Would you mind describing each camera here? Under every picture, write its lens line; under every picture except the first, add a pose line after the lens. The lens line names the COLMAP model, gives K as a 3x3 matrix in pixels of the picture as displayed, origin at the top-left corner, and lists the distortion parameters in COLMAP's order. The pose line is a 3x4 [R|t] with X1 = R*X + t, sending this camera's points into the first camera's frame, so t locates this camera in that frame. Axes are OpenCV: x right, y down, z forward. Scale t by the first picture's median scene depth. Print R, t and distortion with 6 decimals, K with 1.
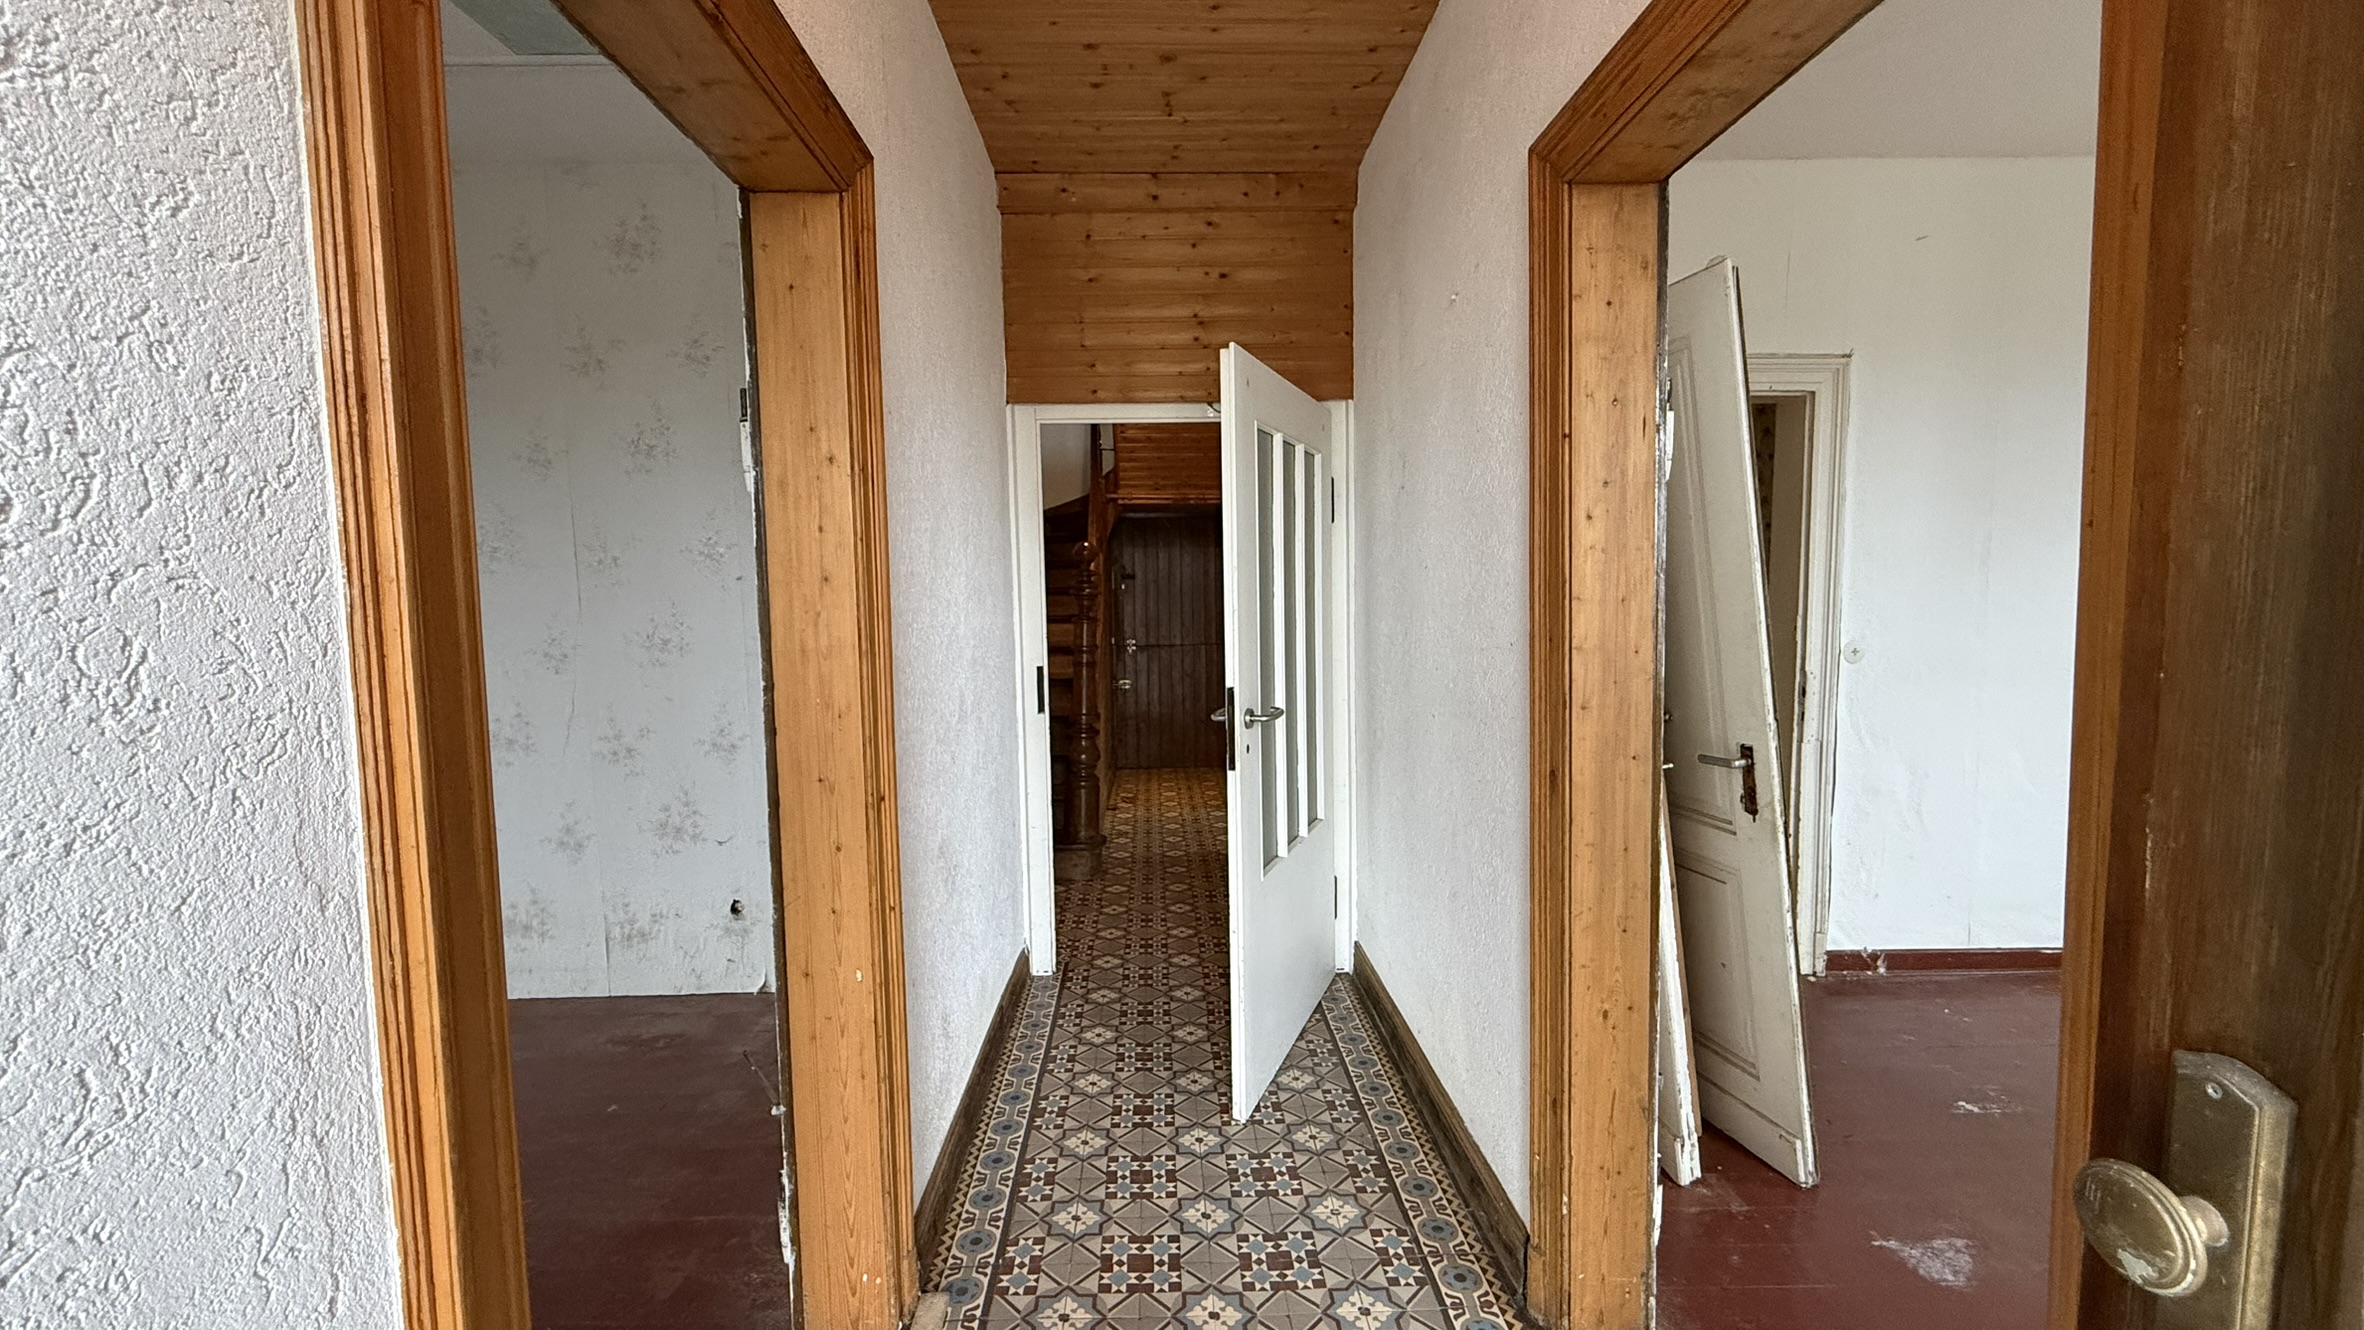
lens RADIAL K [[933.8, 0, 1177.3], [0, 933.8, 660.8], [0, 0, 1]] dist [0.001248, 0.000243]
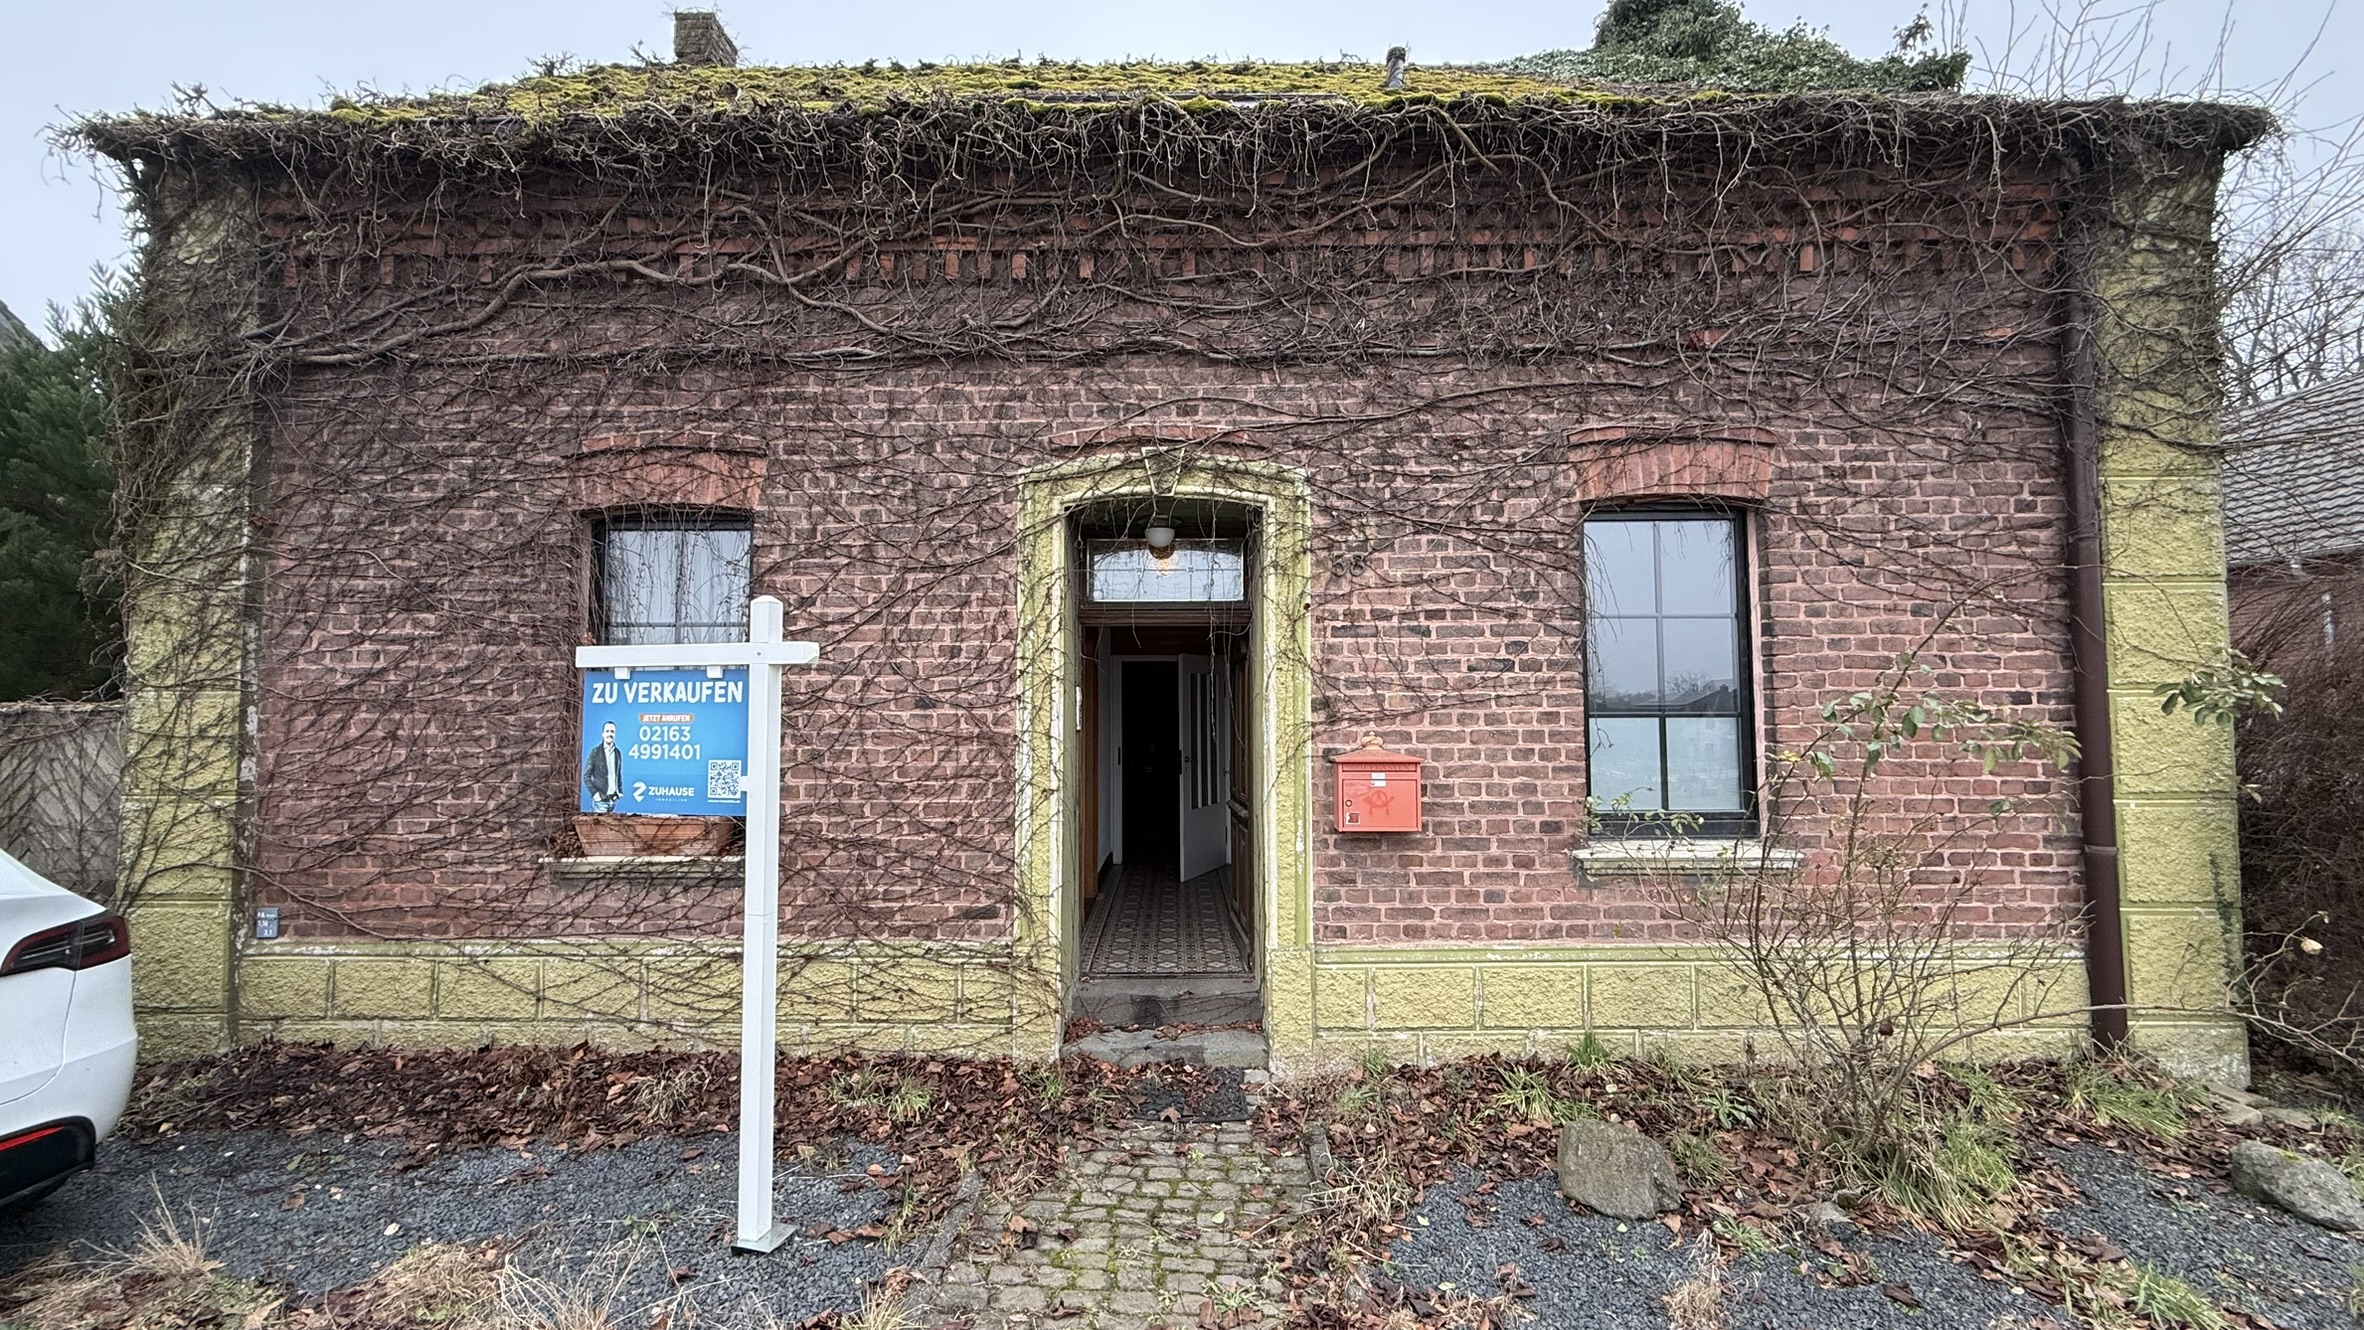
lens RADIAL K [[933.8, 0, 1183.5], [0, 933.8, 665.3], [0, 0, 1]] dist [0.001248, 0.000243]
pose [[0.999360, 0.006171, -0.035232, 0.071289], [-0.010608, 0.991823, -0.127180, 0.059569], [0.034159, 0.127473, 0.991254, -0.898686]]
